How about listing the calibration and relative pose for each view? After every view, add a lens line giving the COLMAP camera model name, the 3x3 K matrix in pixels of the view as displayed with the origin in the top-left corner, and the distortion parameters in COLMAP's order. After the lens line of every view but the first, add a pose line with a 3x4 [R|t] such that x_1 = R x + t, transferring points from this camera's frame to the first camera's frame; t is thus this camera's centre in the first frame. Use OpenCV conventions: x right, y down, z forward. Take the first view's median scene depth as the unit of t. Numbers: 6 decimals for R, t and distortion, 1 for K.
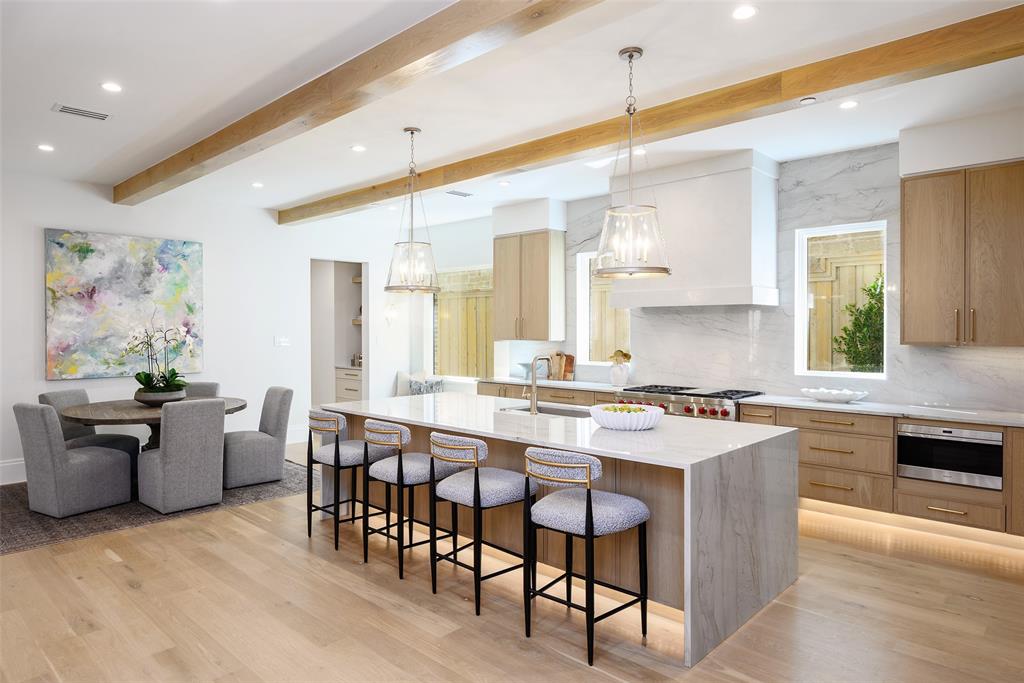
lens RADIAL K [[626.2, 0, 487.6], [0, 626.2, 334.3], [0, 0, 1]] dist [0.000572, -0.000256]
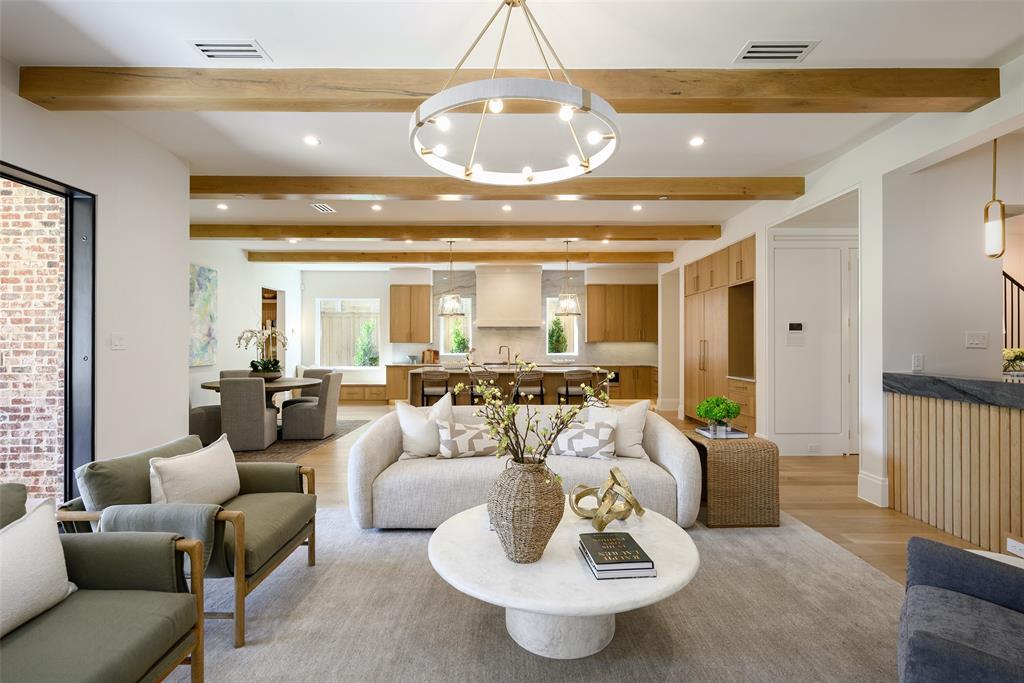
lens RADIAL K [[462.2, 0, 512.0], [0, 462.2, 341.5], [0, 0, 1]] dist [-0.001086, -0.000080]
pose [[0.705994, 0.005355, 0.708198, -1.012417], [0.006741, 0.999875, -0.014281, 0.039479], [-0.708186, 0.014856, 0.705869, -0.241430]]
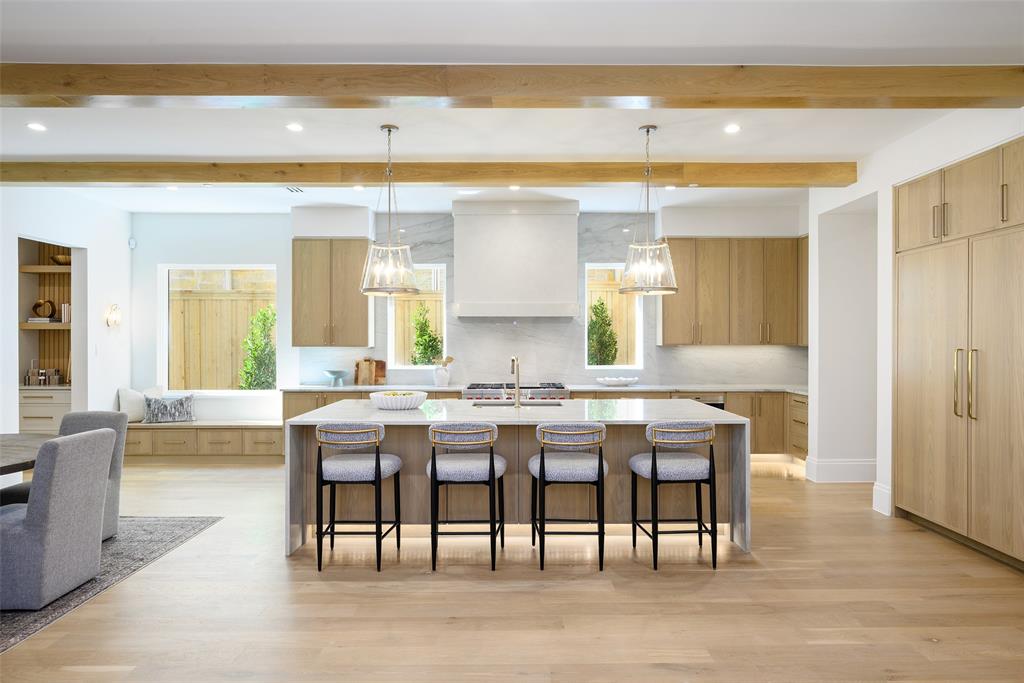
lens RADIAL K [[601.6, 0, 512.0], [0, 601.6, 341.5], [0, 0, 1]] dist [-0.003192, -0.000647]
pose [[0.709571, -0.002429, 0.704630, -0.597136], [0.006309, 0.999976, -0.002907, 0.008453], [-0.704606, 0.006508, 0.709569, 0.191735]]
